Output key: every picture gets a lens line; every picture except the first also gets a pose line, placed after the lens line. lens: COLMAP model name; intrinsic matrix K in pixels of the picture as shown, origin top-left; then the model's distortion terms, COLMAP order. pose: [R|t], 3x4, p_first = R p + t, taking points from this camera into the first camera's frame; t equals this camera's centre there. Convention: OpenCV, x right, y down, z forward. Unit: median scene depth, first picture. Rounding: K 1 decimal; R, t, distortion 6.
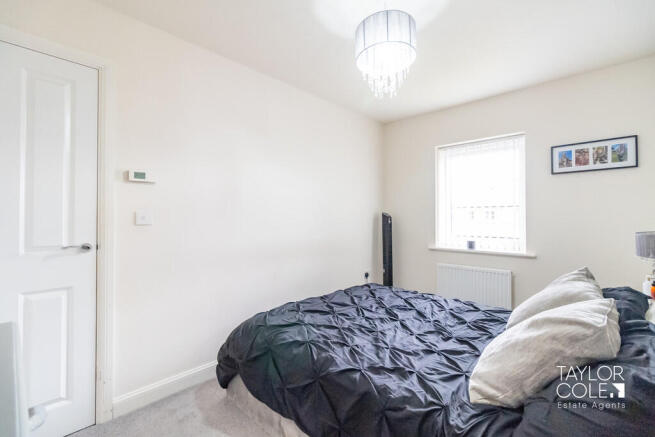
lens RADIAL K [[286.4, 0, 327.5], [0, 286.4, 218.5], [0, 0, 1]] dist [0.000126, 0.000005]
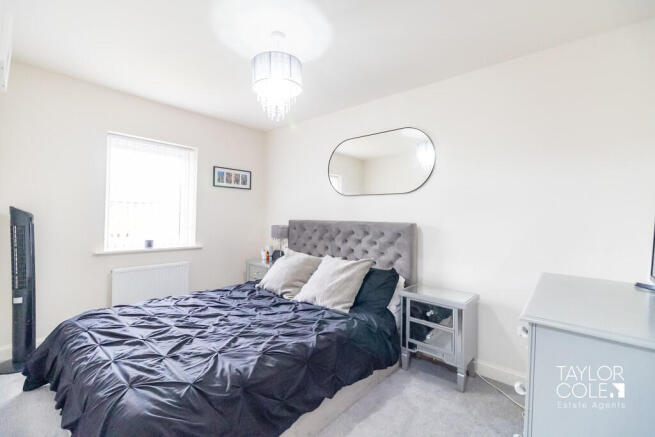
lens RADIAL K [[278.7, 0, 327.5], [0, 278.7, 218.5], [0, 0, 1]] dist [-0.000349, -0.000061]
pose [[-0.022565, 0.000736, 0.999745, -0.635830], [-0.014377, 0.999896, -0.001060, -0.004748], [-0.999642, -0.014397, -0.022552, 0.533653]]
